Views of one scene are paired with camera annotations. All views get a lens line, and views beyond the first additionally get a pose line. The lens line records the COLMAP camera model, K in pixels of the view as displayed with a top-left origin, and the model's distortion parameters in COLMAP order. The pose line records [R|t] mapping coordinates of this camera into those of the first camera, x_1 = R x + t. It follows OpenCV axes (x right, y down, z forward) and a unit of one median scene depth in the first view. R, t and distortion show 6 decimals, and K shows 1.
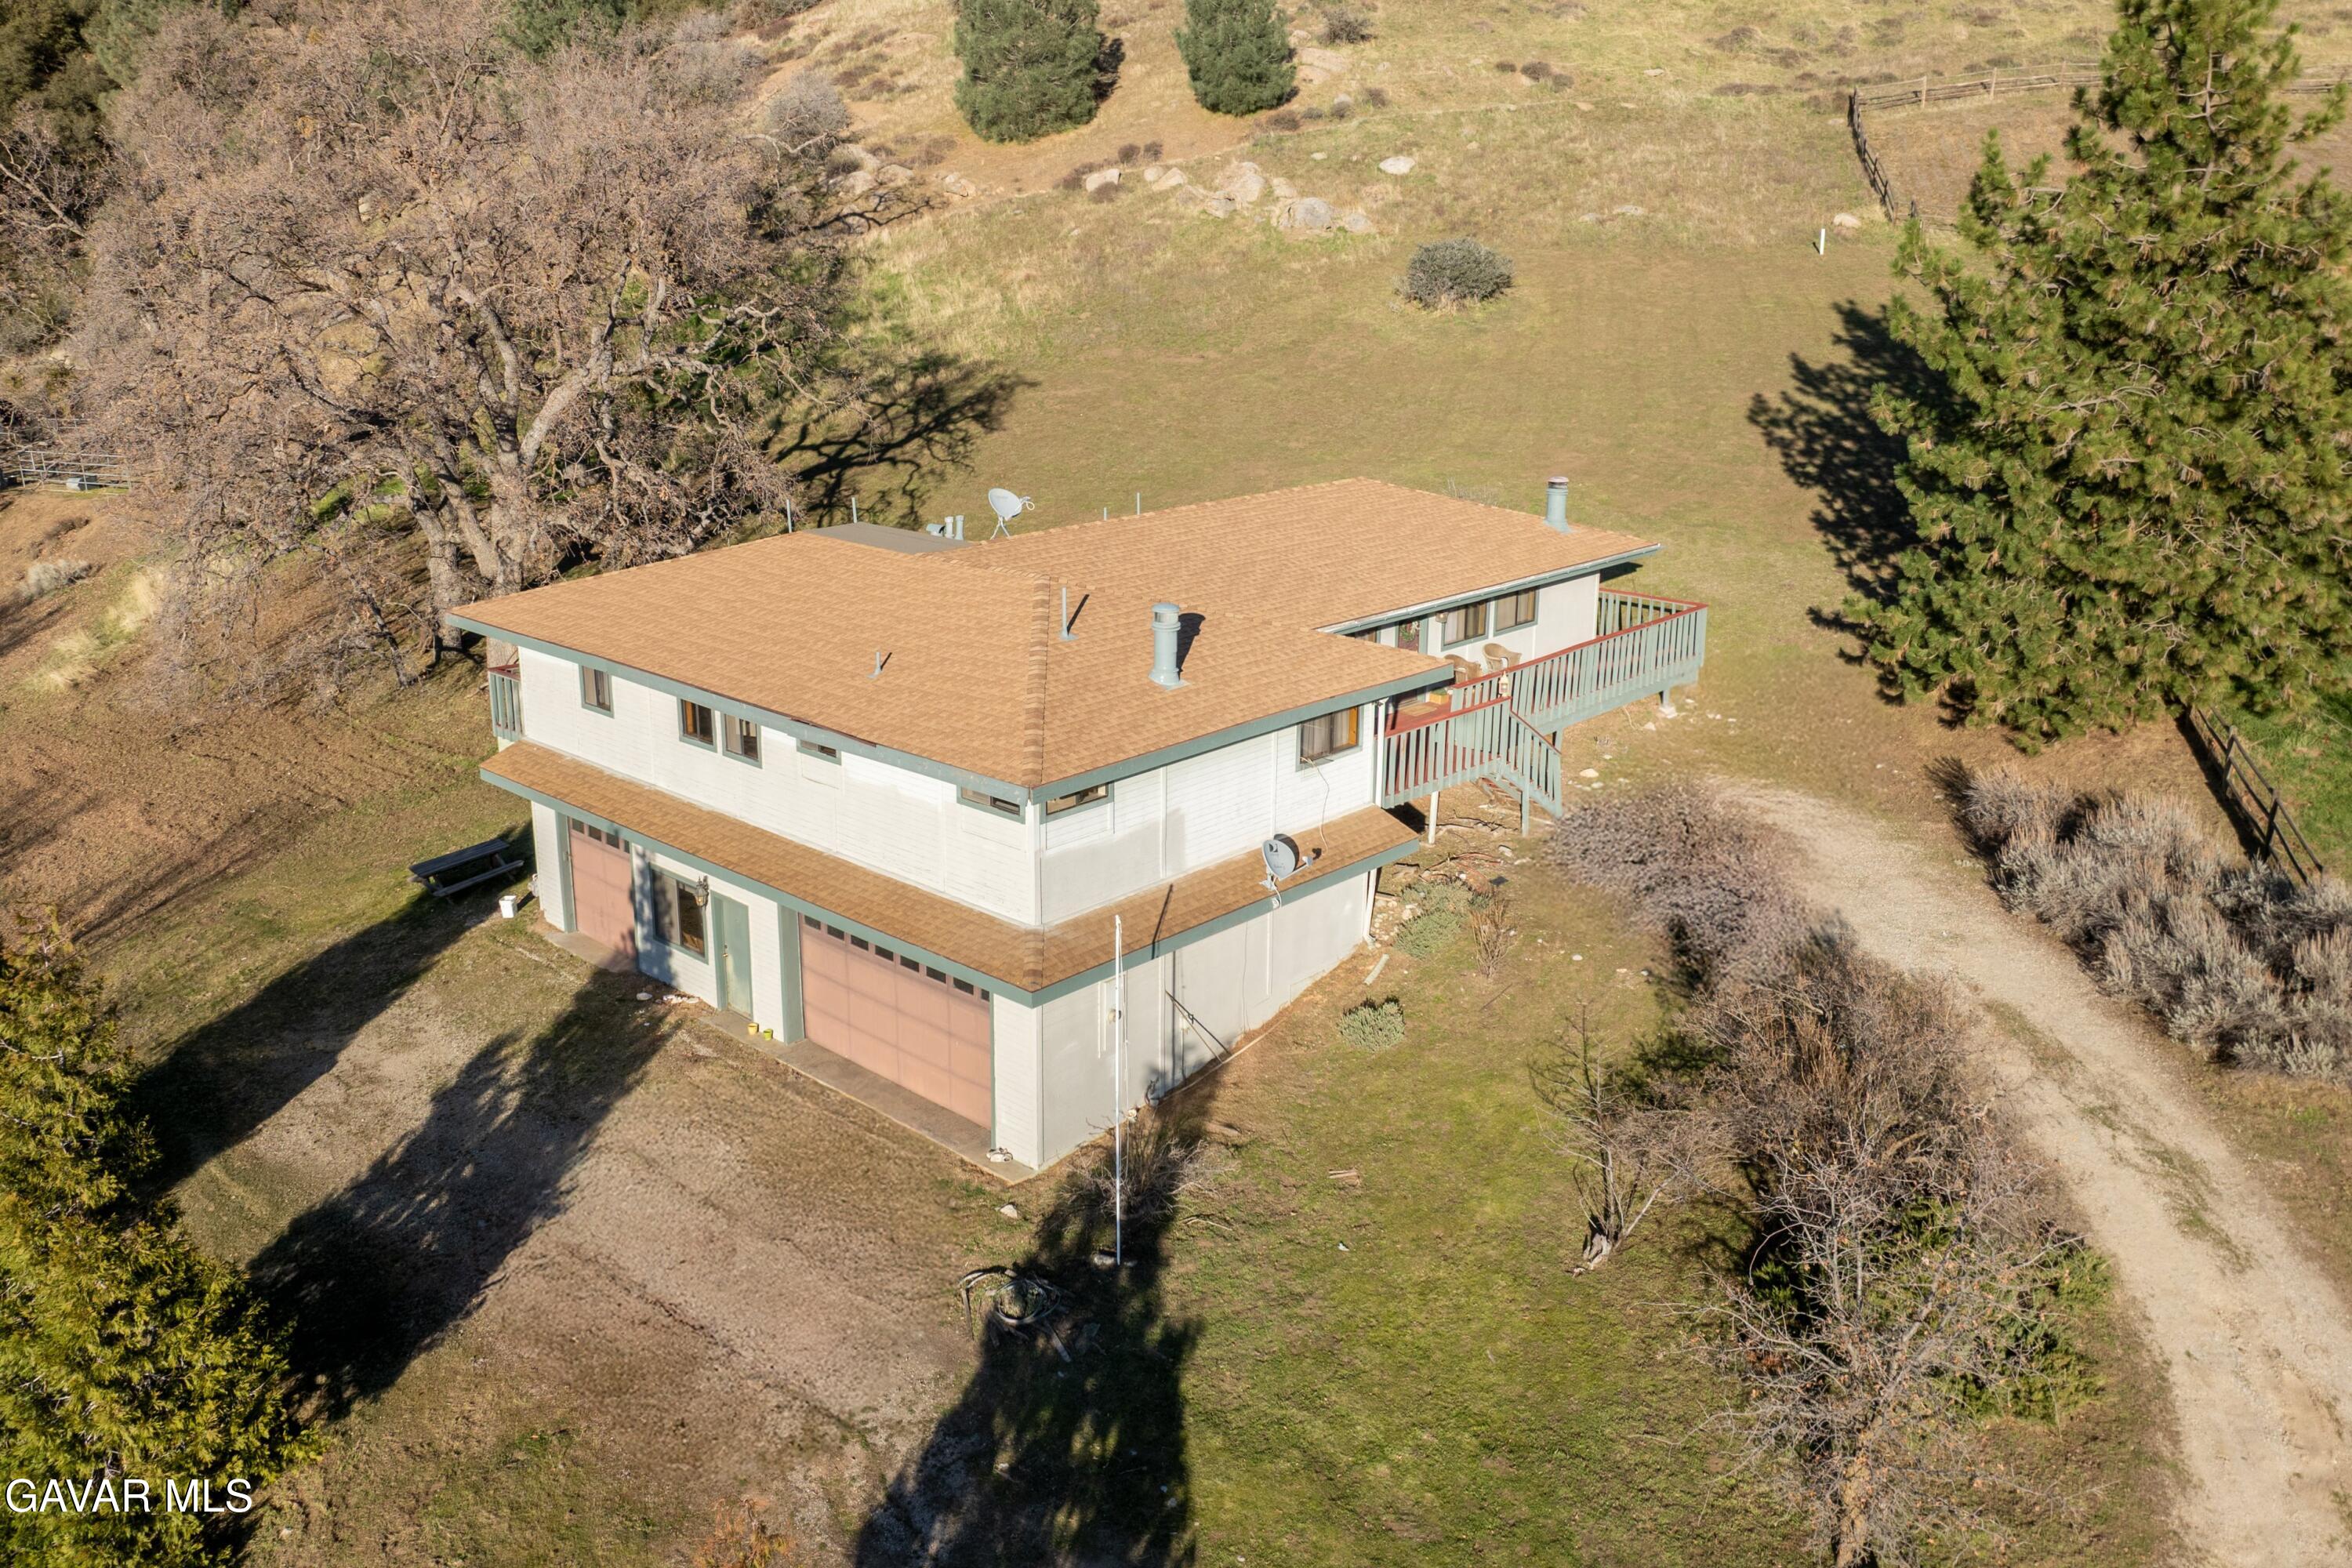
lens RADIAL K [[1725.4, 0, 1178.3], [0, 1725.4, 785.5], [0, 0, 1]] dist [-0.044404, 0.001681]
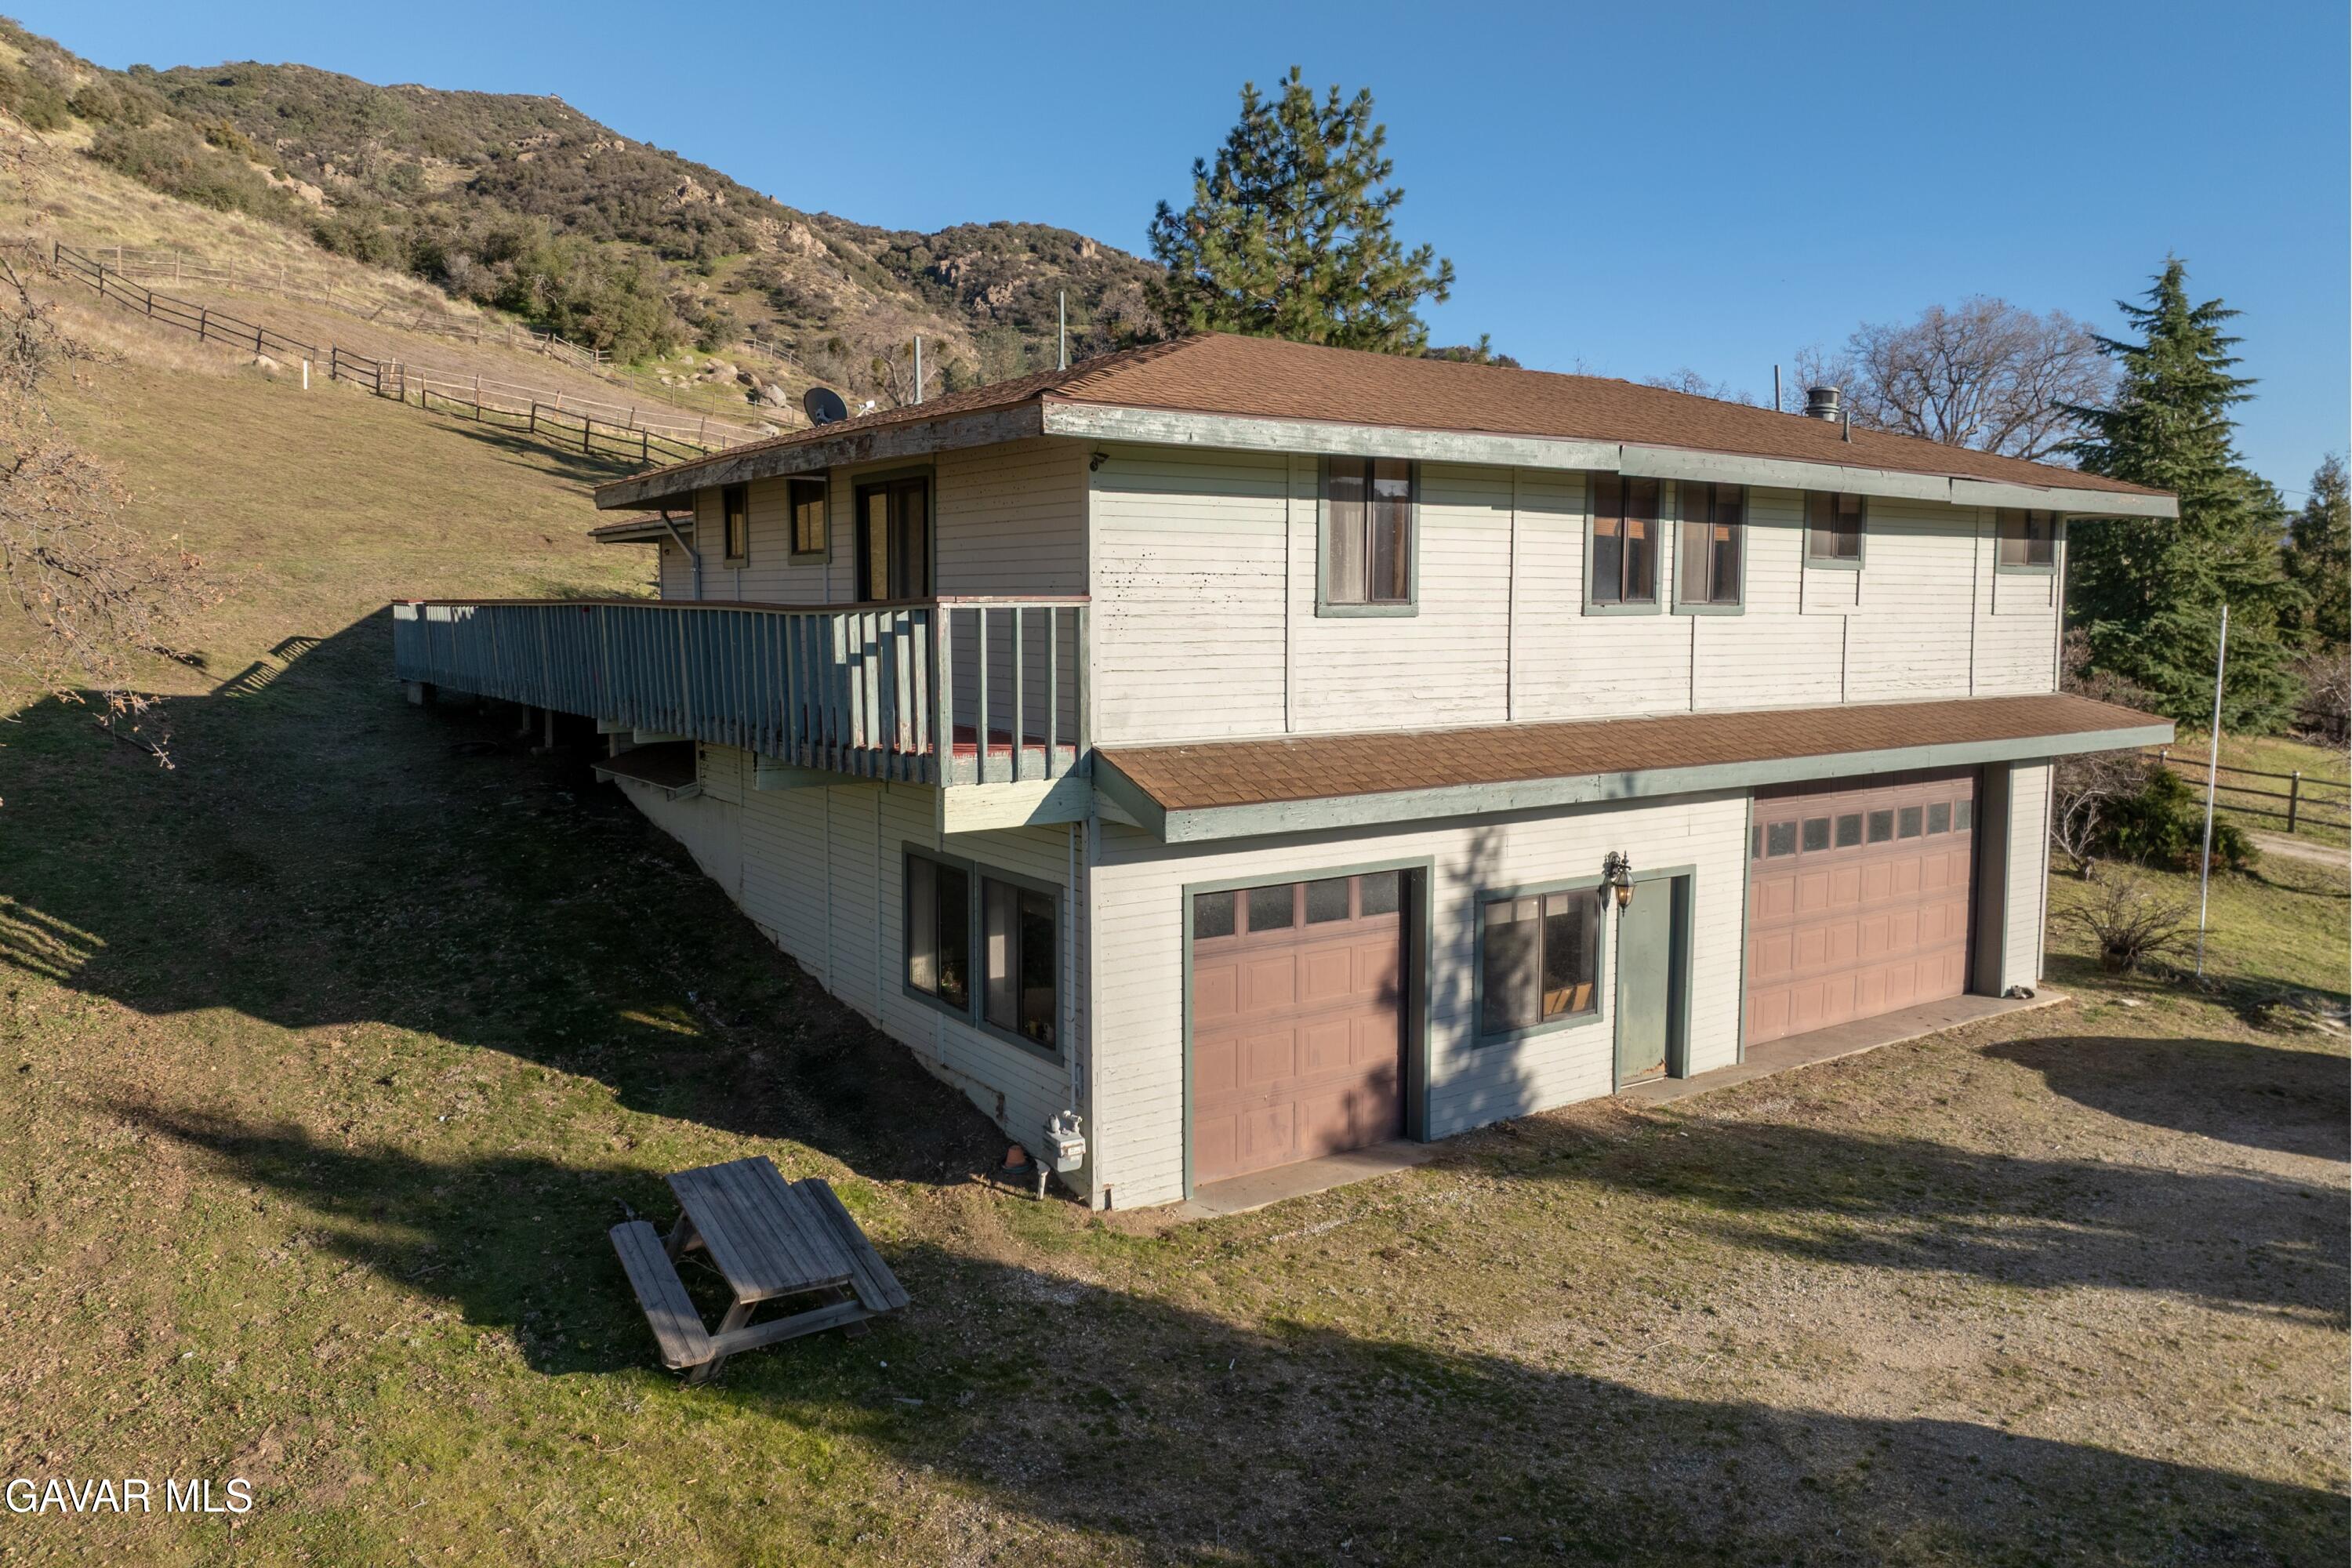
lens RADIAL K [[1725.4, 0, 1162.0], [0, 1725.4, 769.8], [0, 0, 1]] dist [-0.044404, 0.001681]
pose [[0.199985, -0.076817, 0.976783, -0.825386], [0.267685, 0.963279, 0.020950, -0.020113], [-0.942524, 0.257281, 0.213204, 0.994056]]
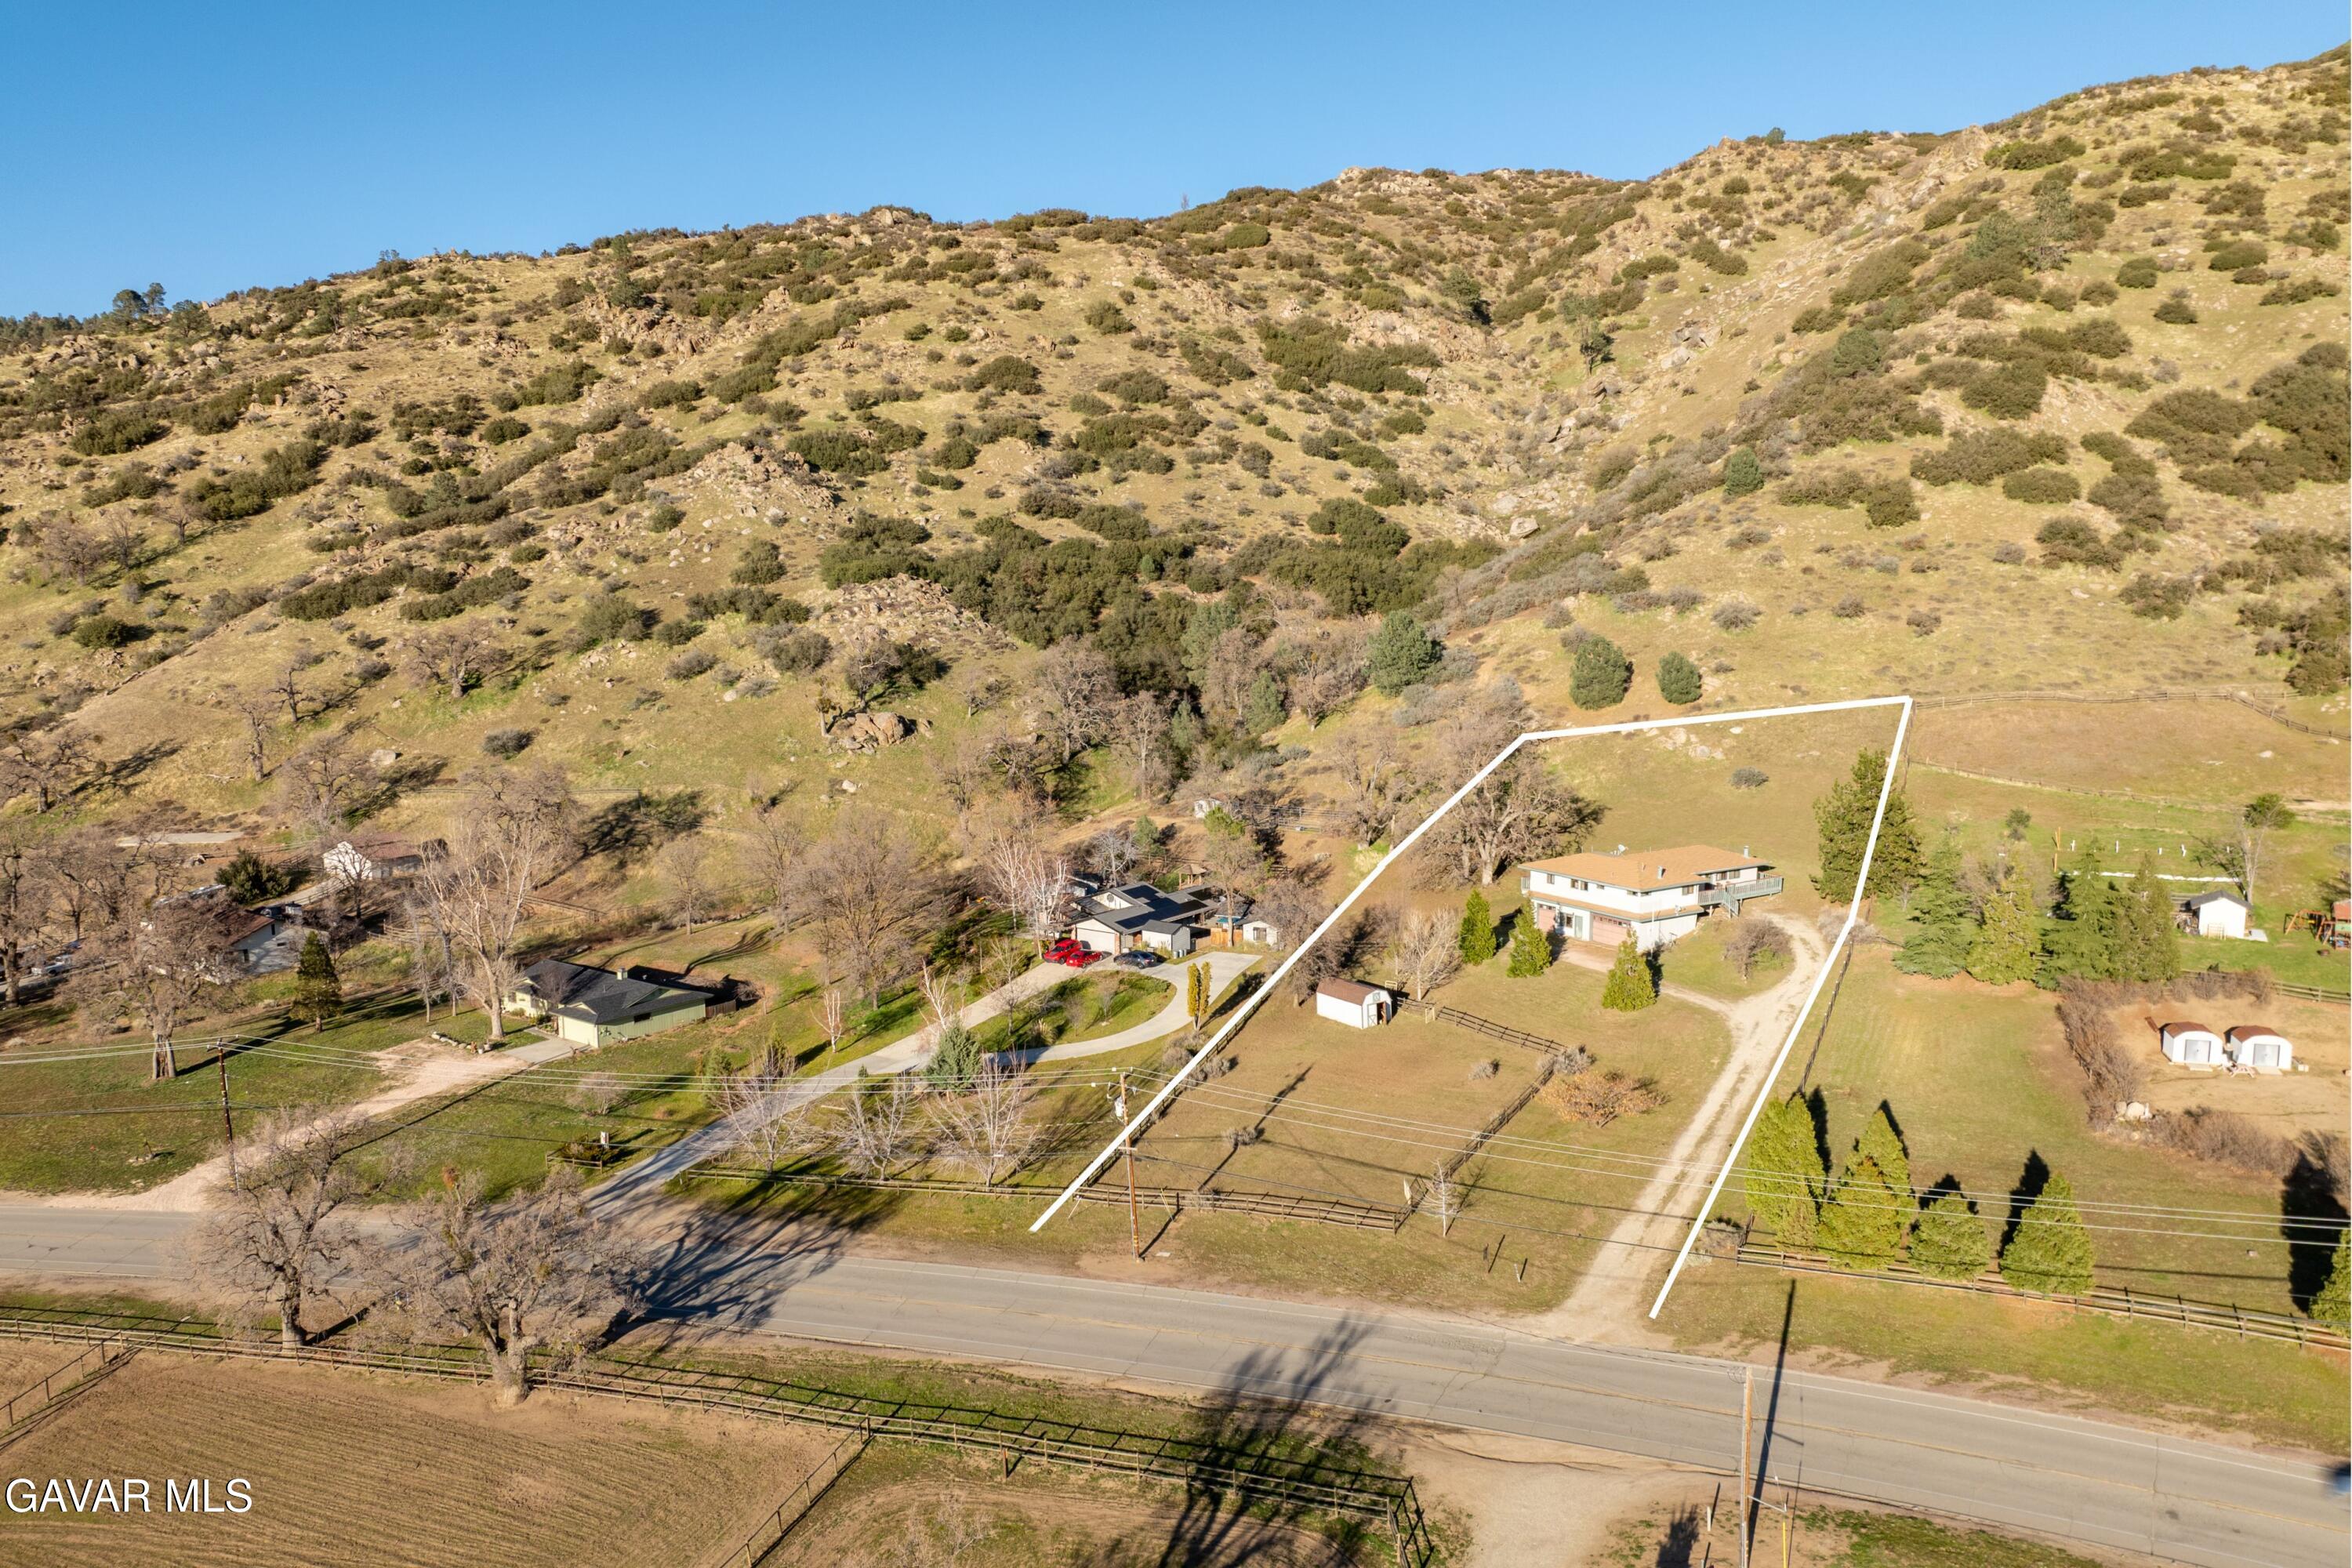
lens RADIAL K [[1725.4, 0, 1176.9], [0, 1725.4, 790.7], [0, 0, 1]] dist [-0.044404, 0.001681]
pose [[0.967737, 0.028727, -0.250320, -0.128689], [-0.074075, 0.982013, -0.173678, 0.713440], [0.240829, 0.186617, 0.952458, -4.592315]]
